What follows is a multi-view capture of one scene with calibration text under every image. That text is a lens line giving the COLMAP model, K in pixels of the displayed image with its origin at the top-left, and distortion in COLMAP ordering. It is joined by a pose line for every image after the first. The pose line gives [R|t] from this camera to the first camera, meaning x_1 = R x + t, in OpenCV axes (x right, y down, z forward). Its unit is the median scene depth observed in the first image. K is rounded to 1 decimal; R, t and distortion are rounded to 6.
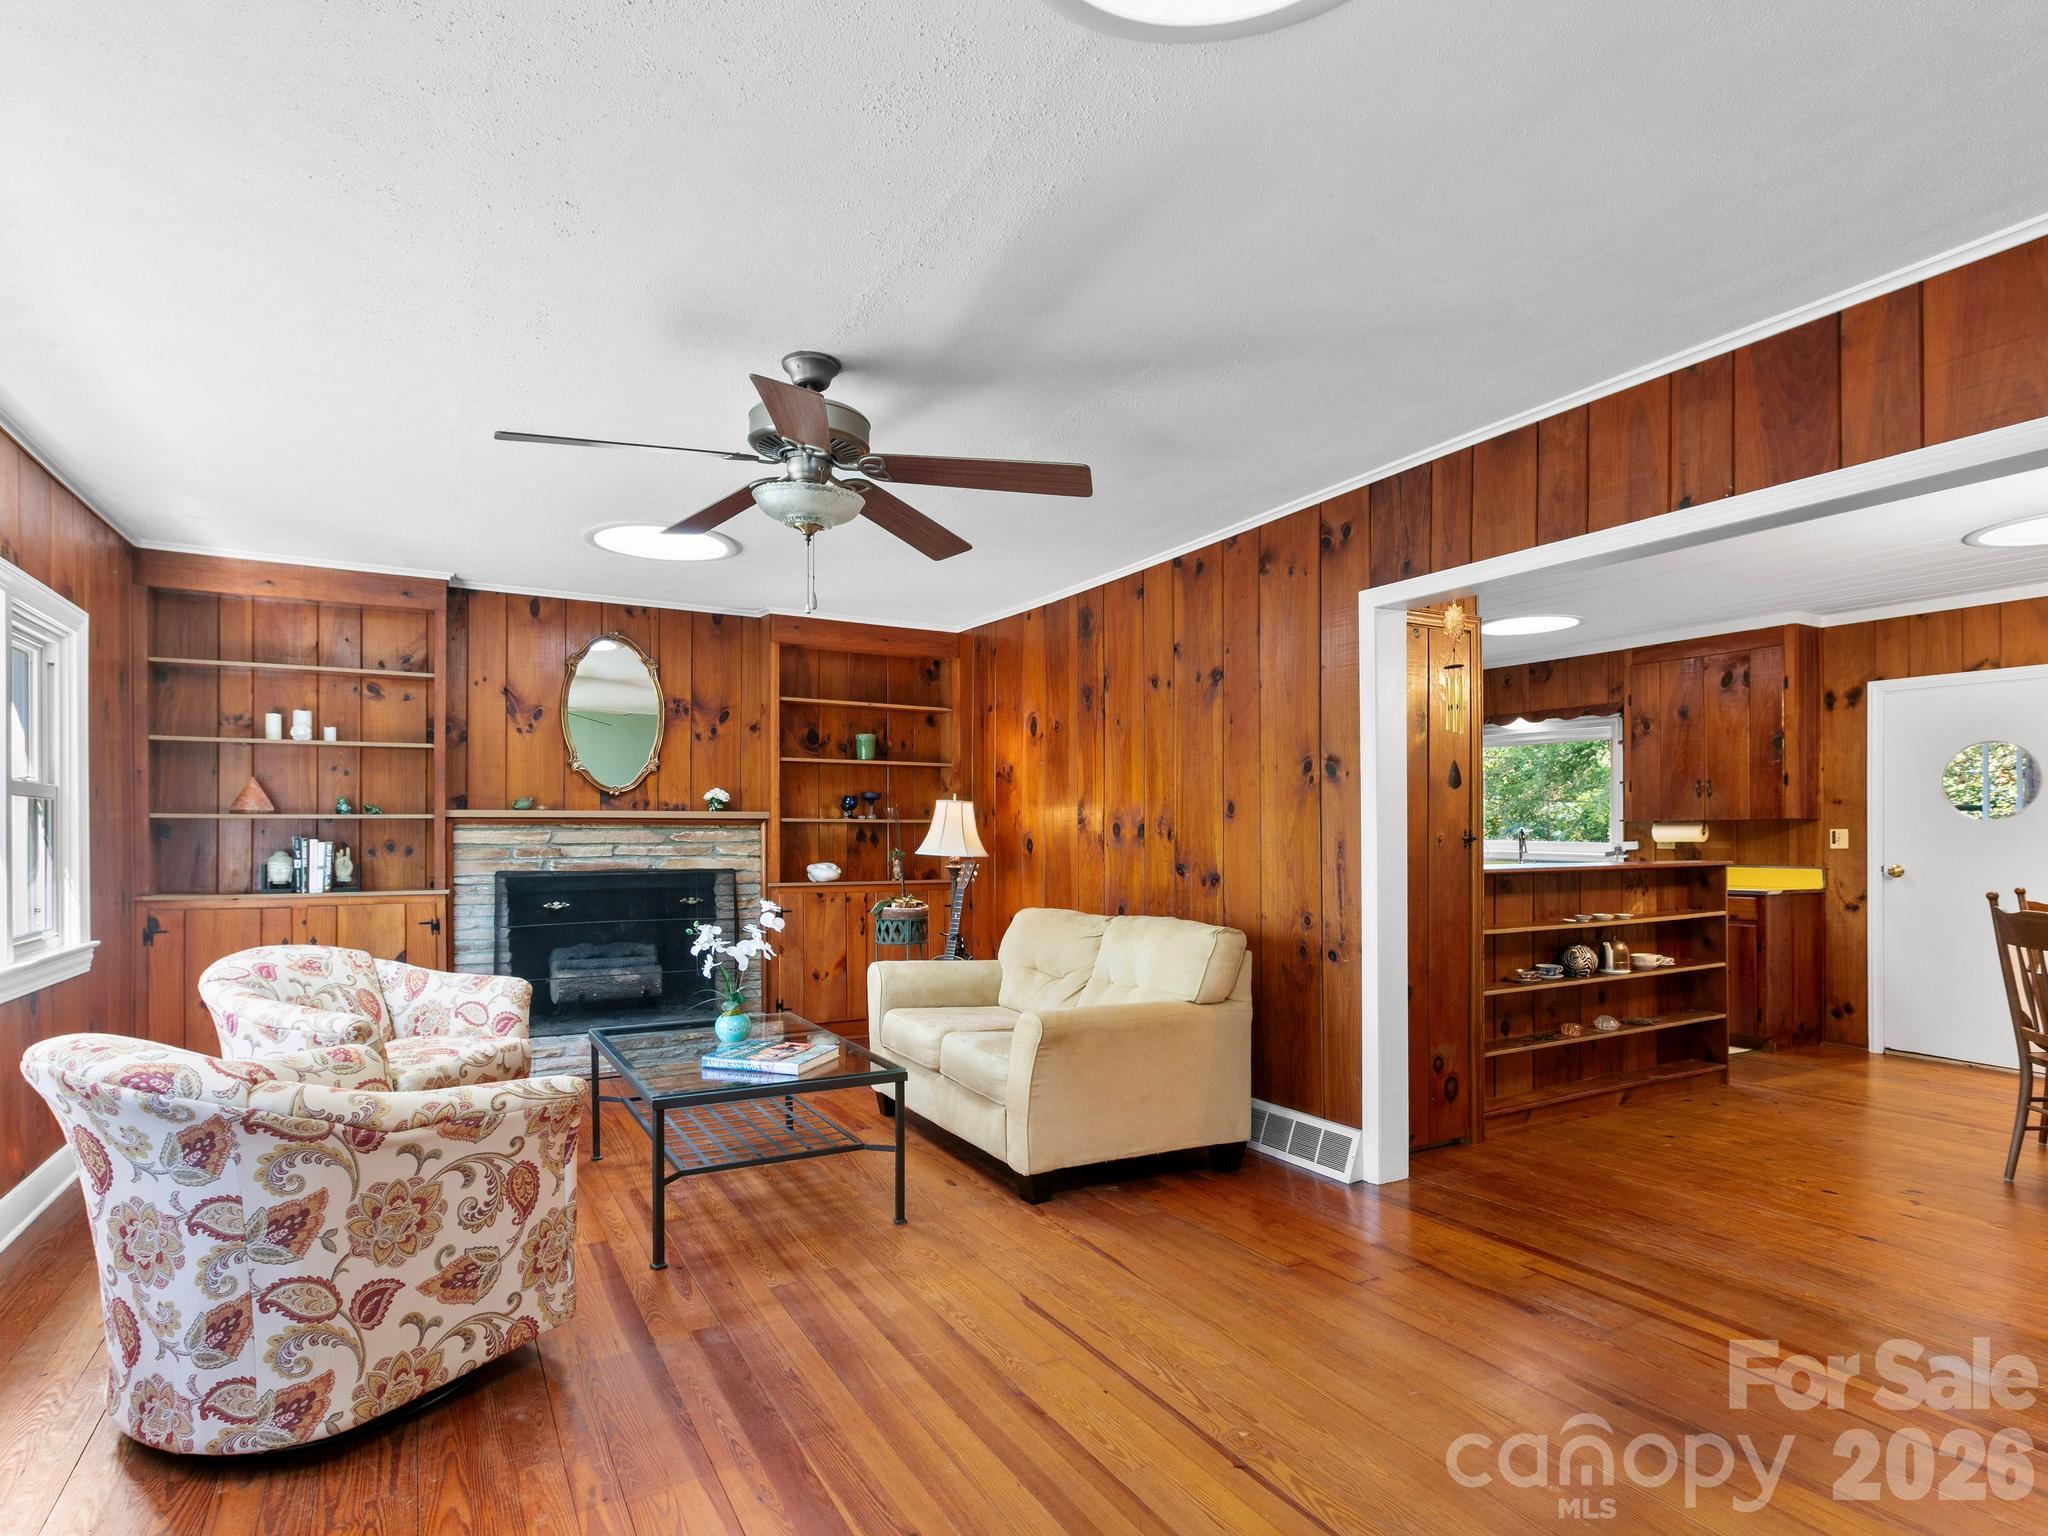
lens RADIAL K [[1066.3, 0, 998.3], [0, 1066.3, 841.0], [0, 0, 1]] dist [0.001463, -0.001869]
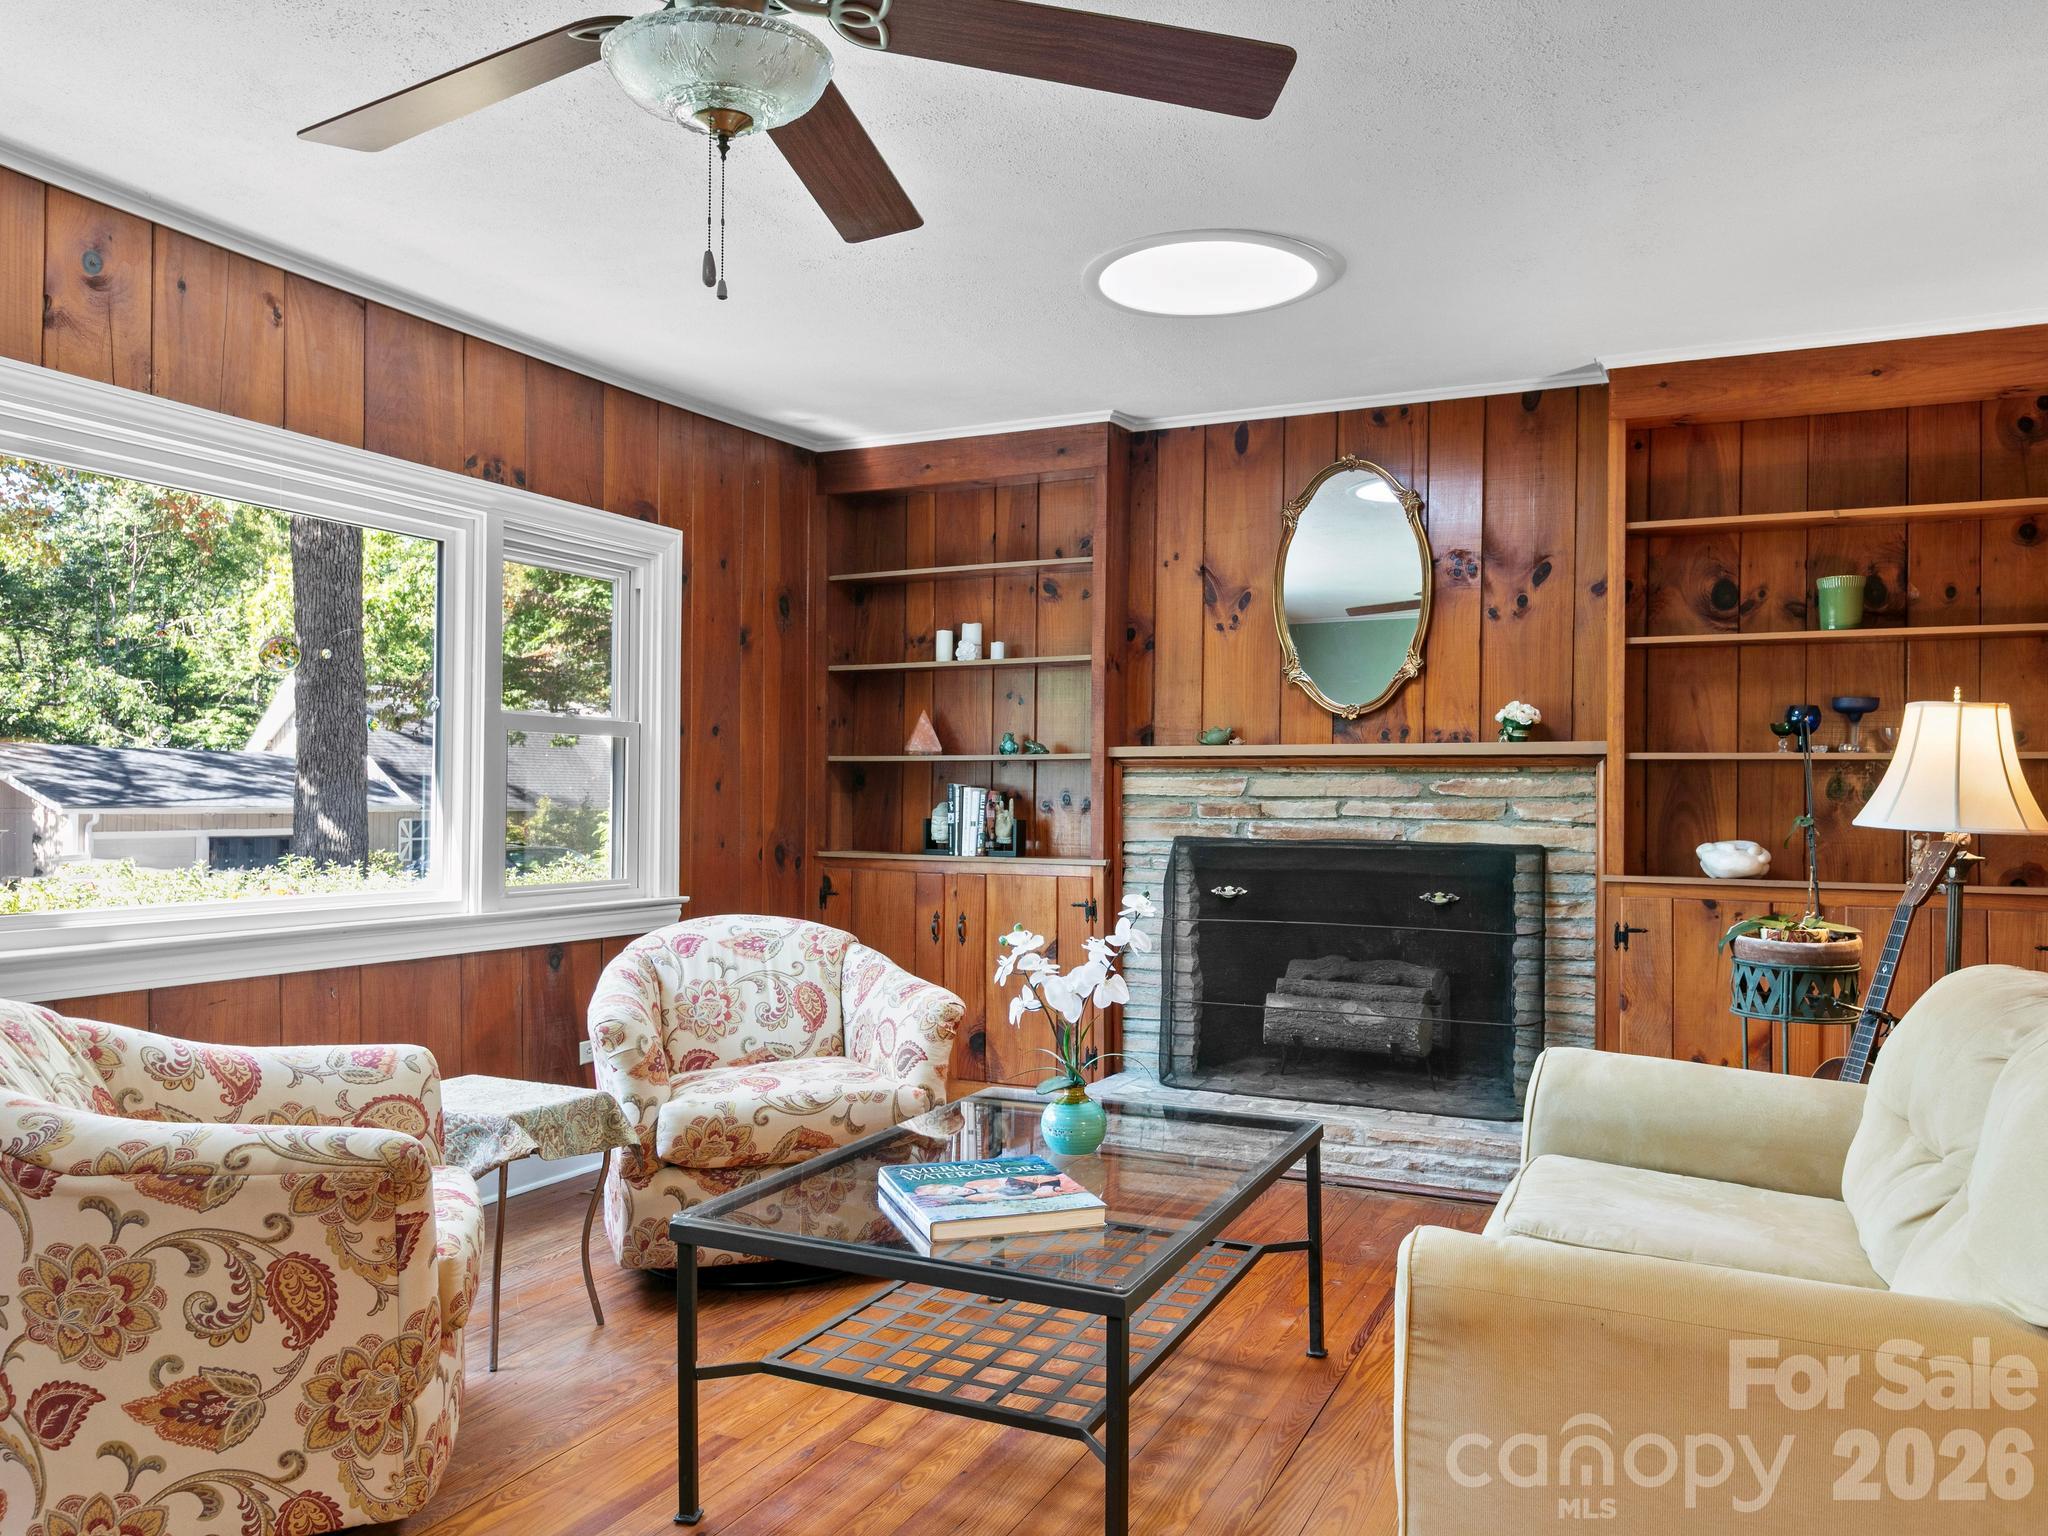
lens RADIAL K [[1470.1, 0, 1017.9], [0, 1470.1, 789.1], [0, 0, 1]] dist [-0.003641, 0.001263]
pose [[0.589509, 0.001694, -0.807760, 0.240061], [-0.013991, 0.999869, -0.008115, 0.007856], [0.807641, 0.016085, 0.589456, 0.385353]]
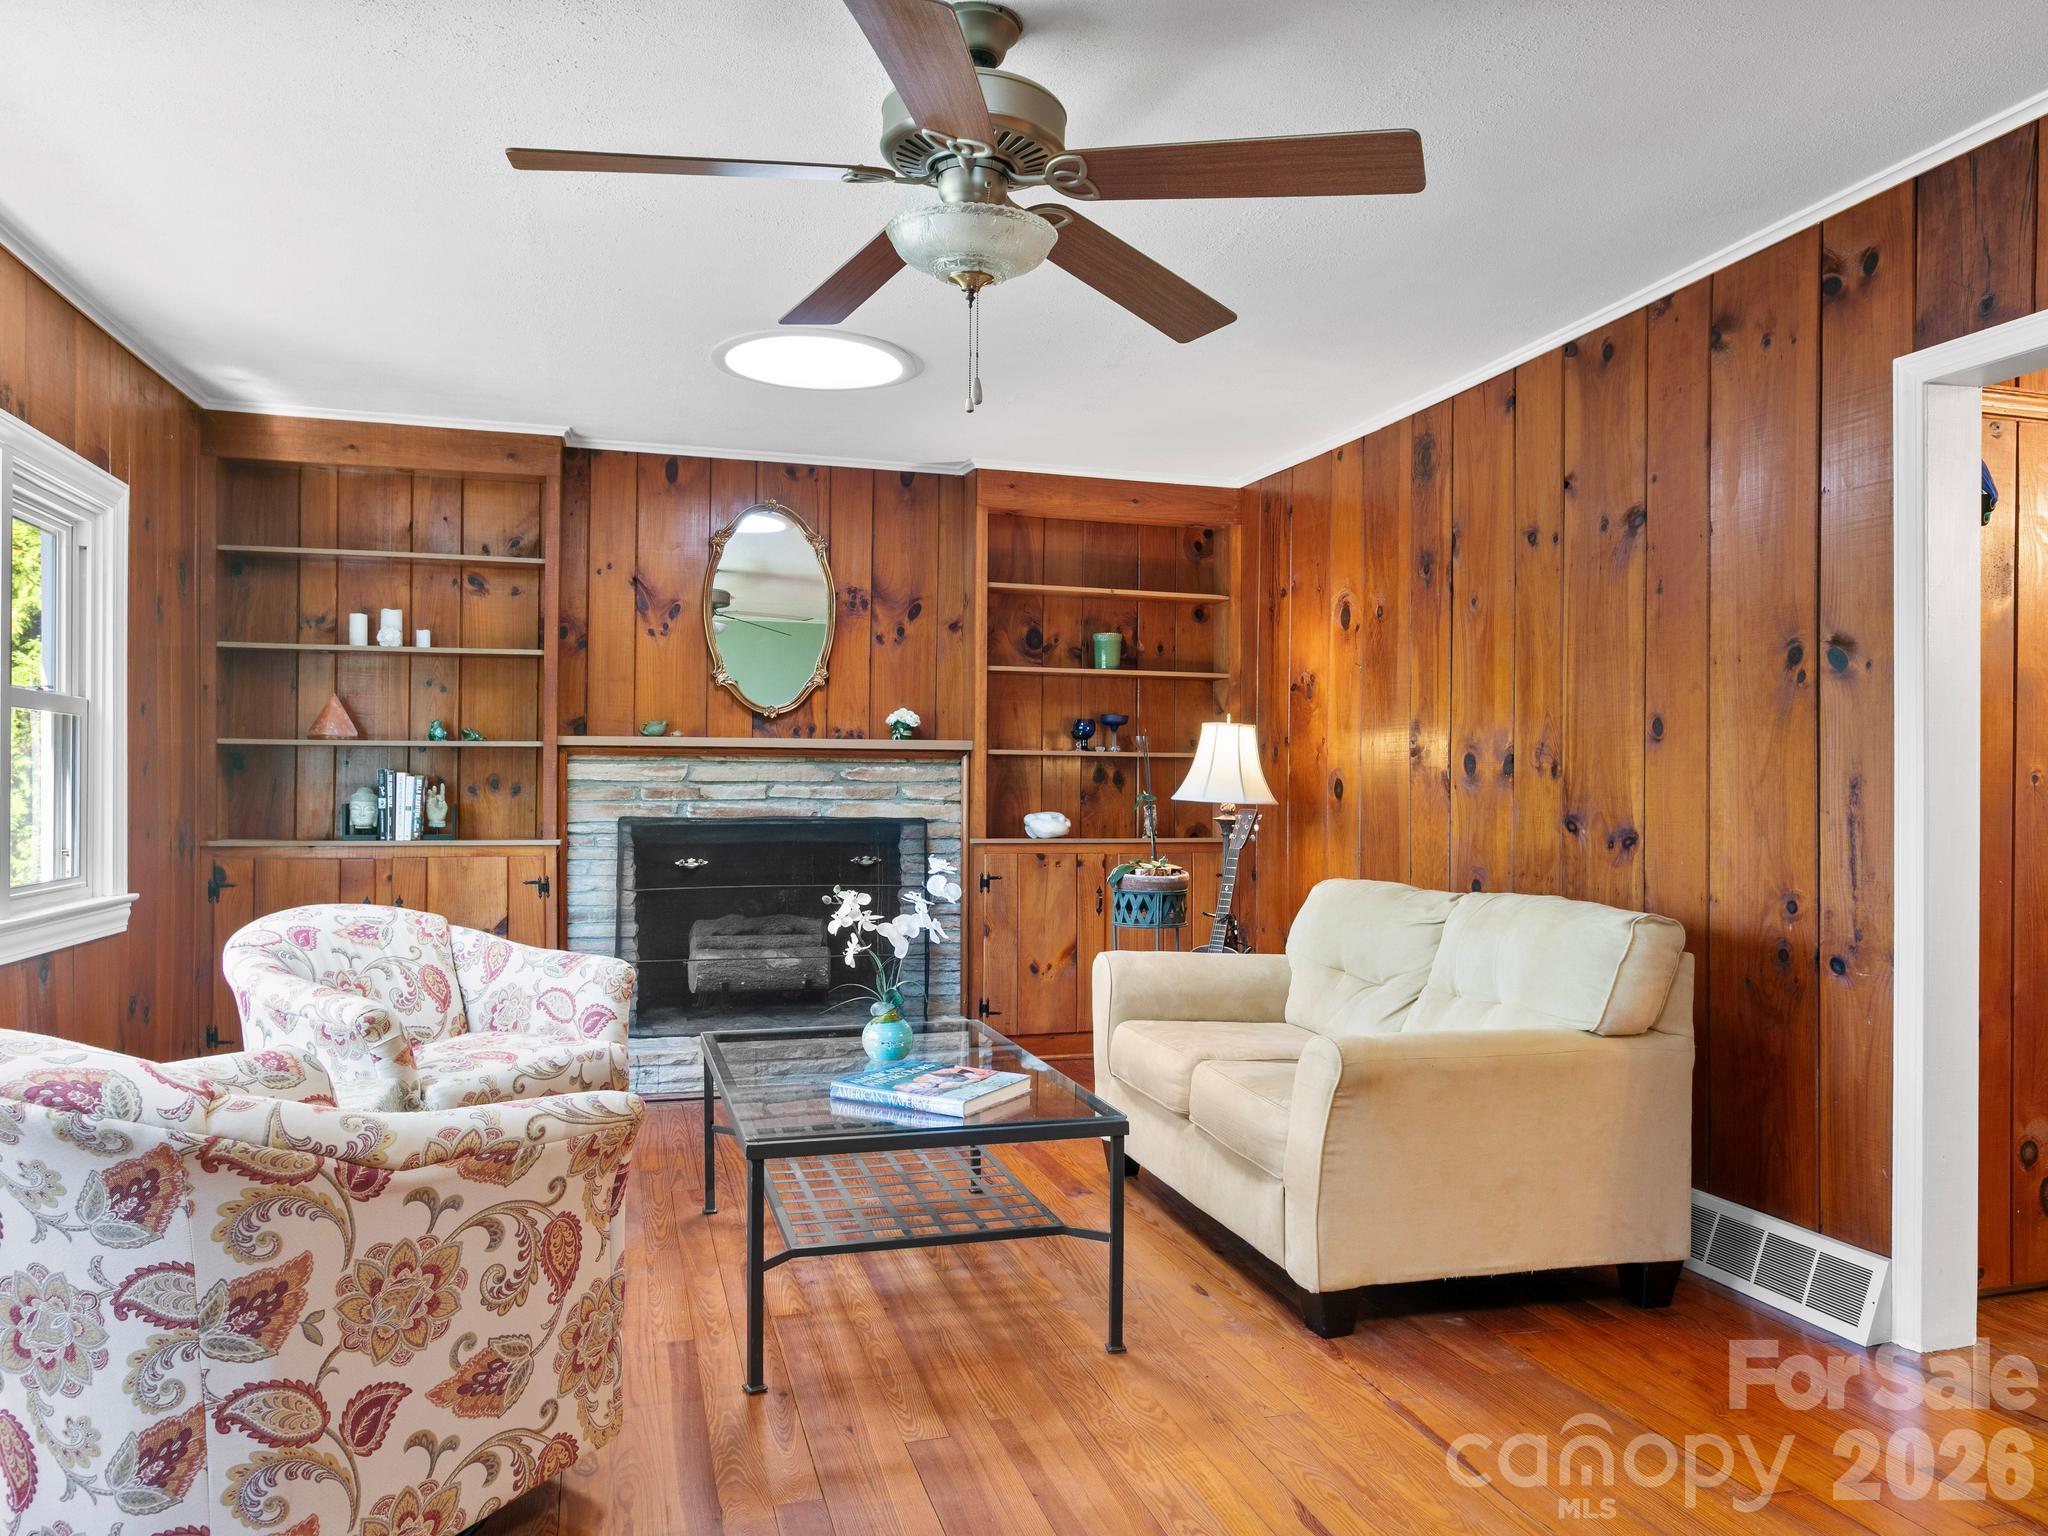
lens RADIAL K [[1380.6, 0, 1013.9], [0, 1380.6, 792.4], [0, 0, 1]] dist [-0.009451, 0.004364]
pose [[0.977308, 0.008132, -0.211668, 0.014827], [-0.008585, 0.999962, -0.001226, 0.010354], [0.211650, 0.003015, 0.977341, 0.099187]]
